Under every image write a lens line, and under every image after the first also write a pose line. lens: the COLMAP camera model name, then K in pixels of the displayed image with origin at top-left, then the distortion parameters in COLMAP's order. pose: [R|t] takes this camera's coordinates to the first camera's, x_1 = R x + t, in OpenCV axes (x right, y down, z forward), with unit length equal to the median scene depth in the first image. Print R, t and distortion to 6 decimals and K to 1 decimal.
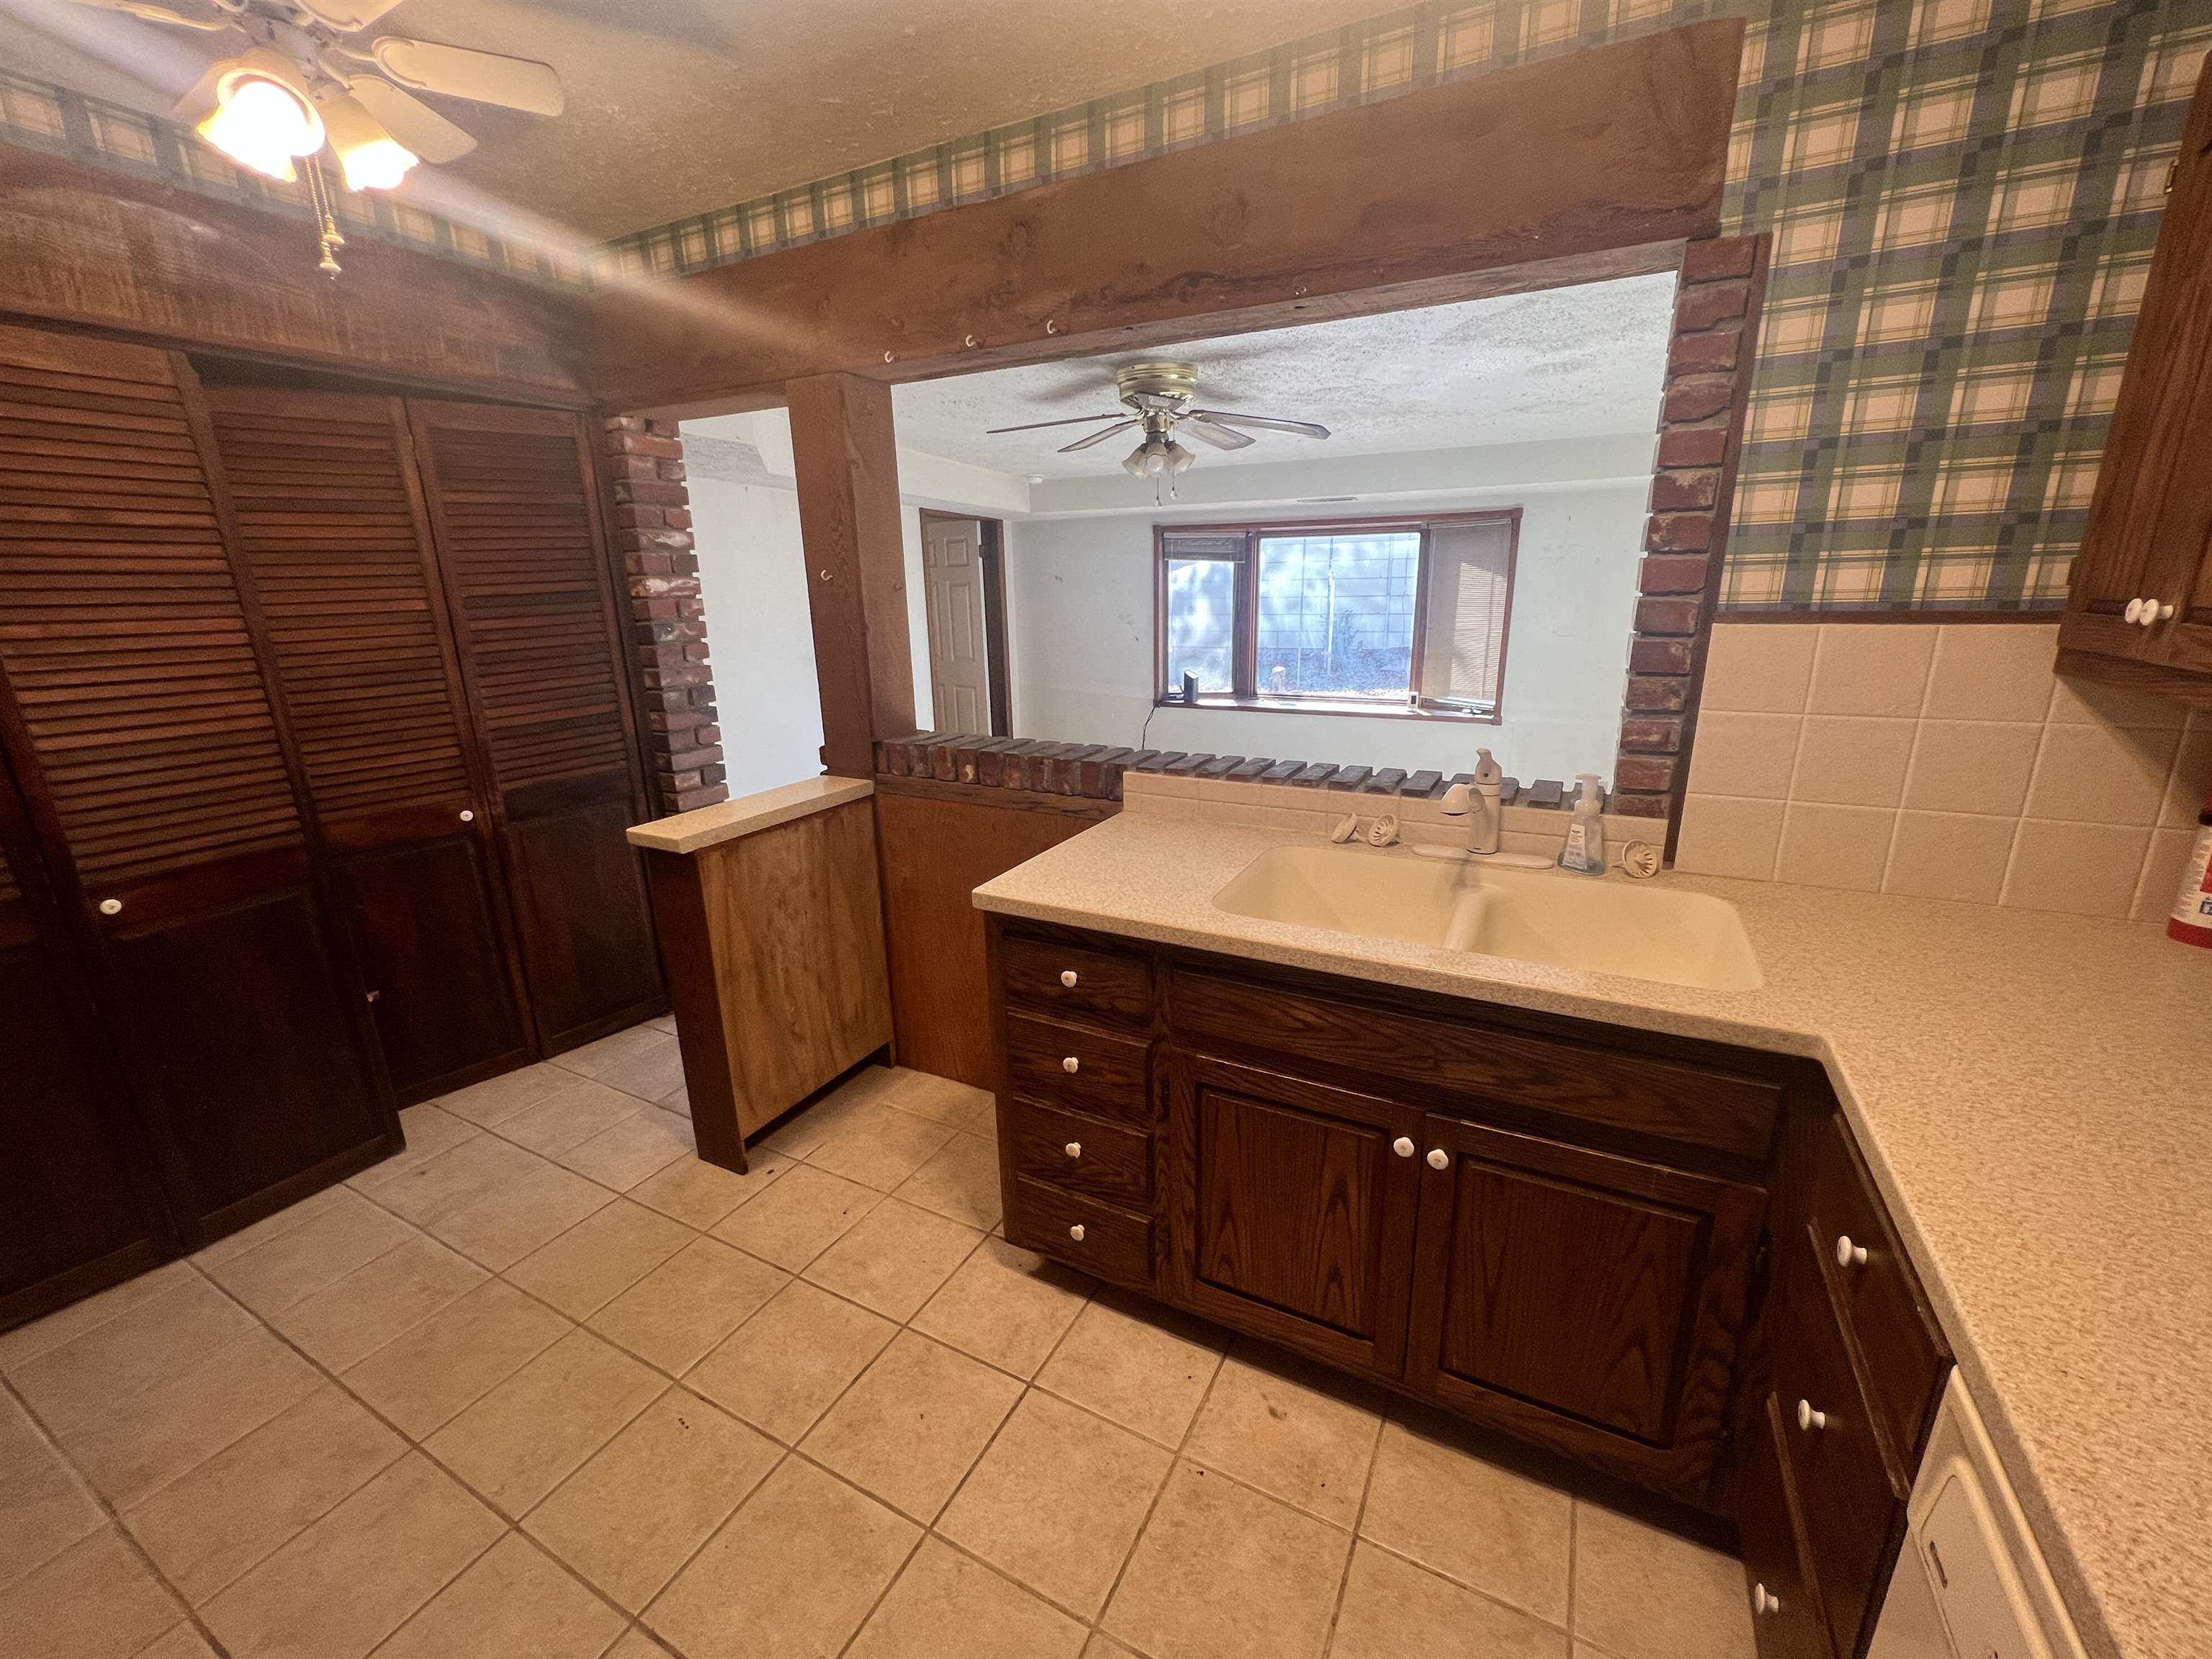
lens RADIAL K [[895.4, 0, 1101.4], [0, 895.4, 829.8], [0, 0, 1]] dist [-0.003999, 0.000226]
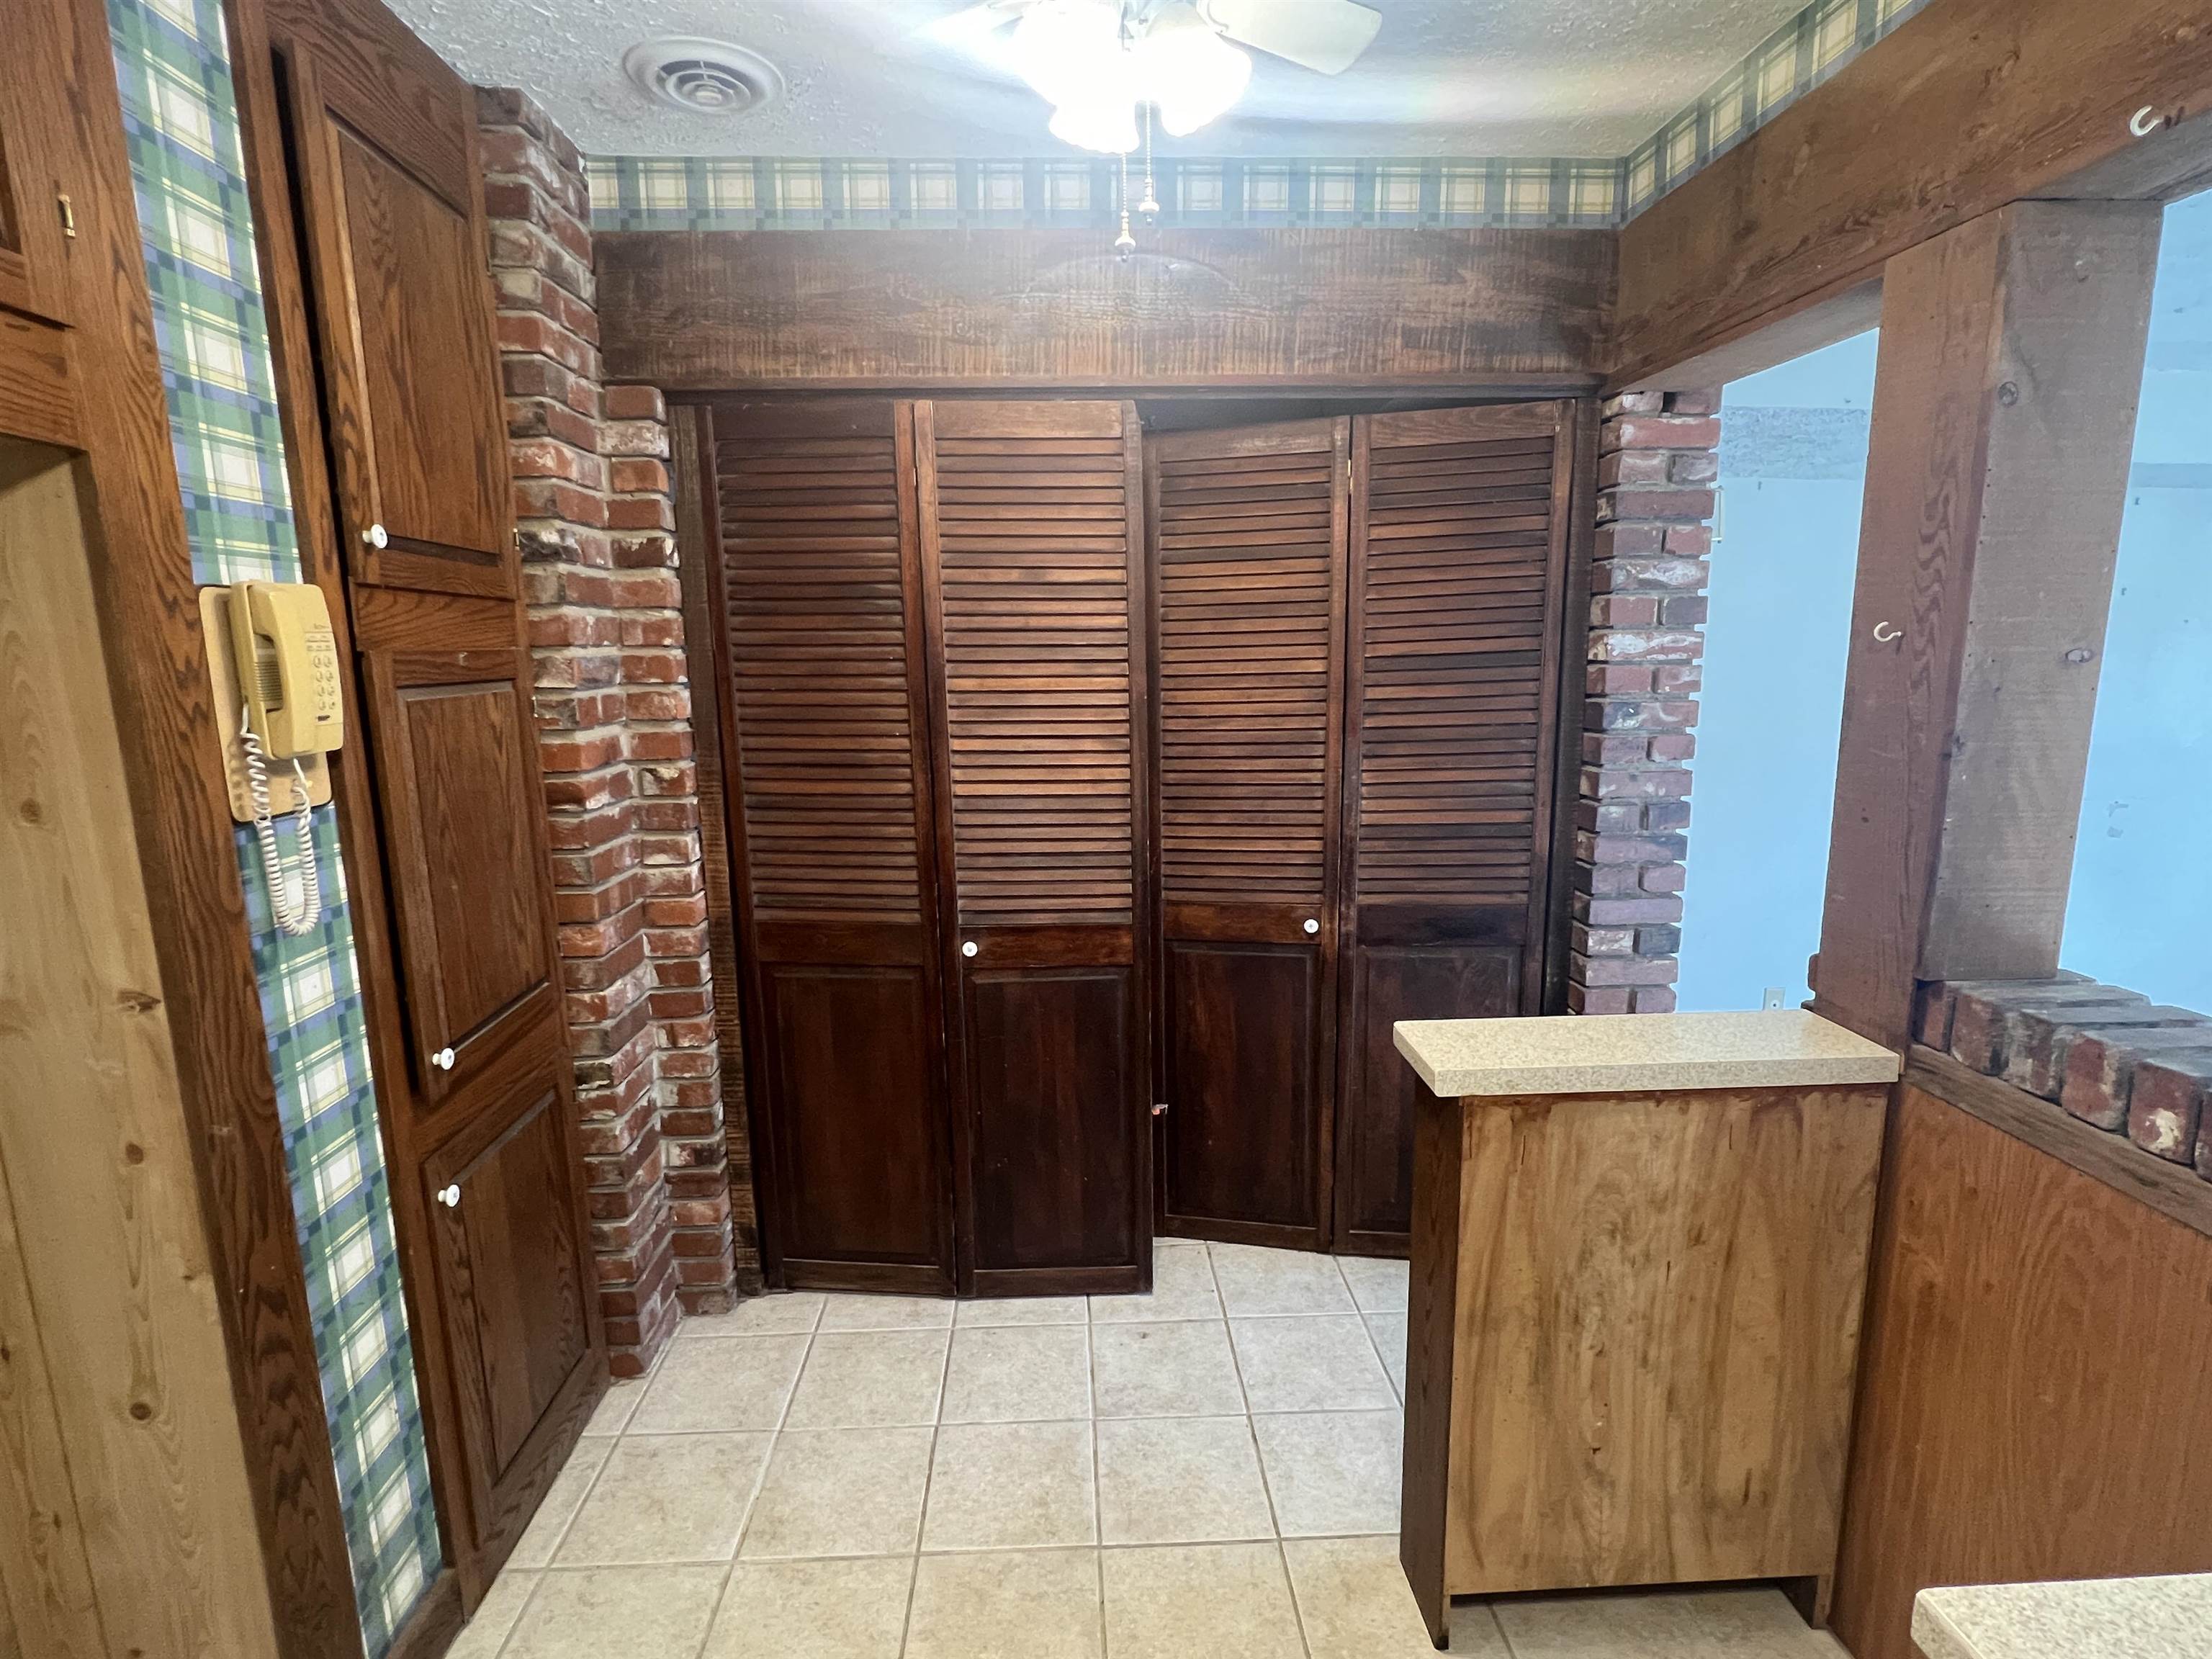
lens RADIAL K [[1074.1, 0, 1104.8], [0, 1074.1, 833.0], [0, 0, 1]] dist [-0.000311, -0.000522]
pose [[0.503814, 0.160672, -0.848738, -0.004183], [-0.229746, 0.972084, 0.047644, -0.101531], [0.832699, 0.170991, 0.526663, 0.334313]]
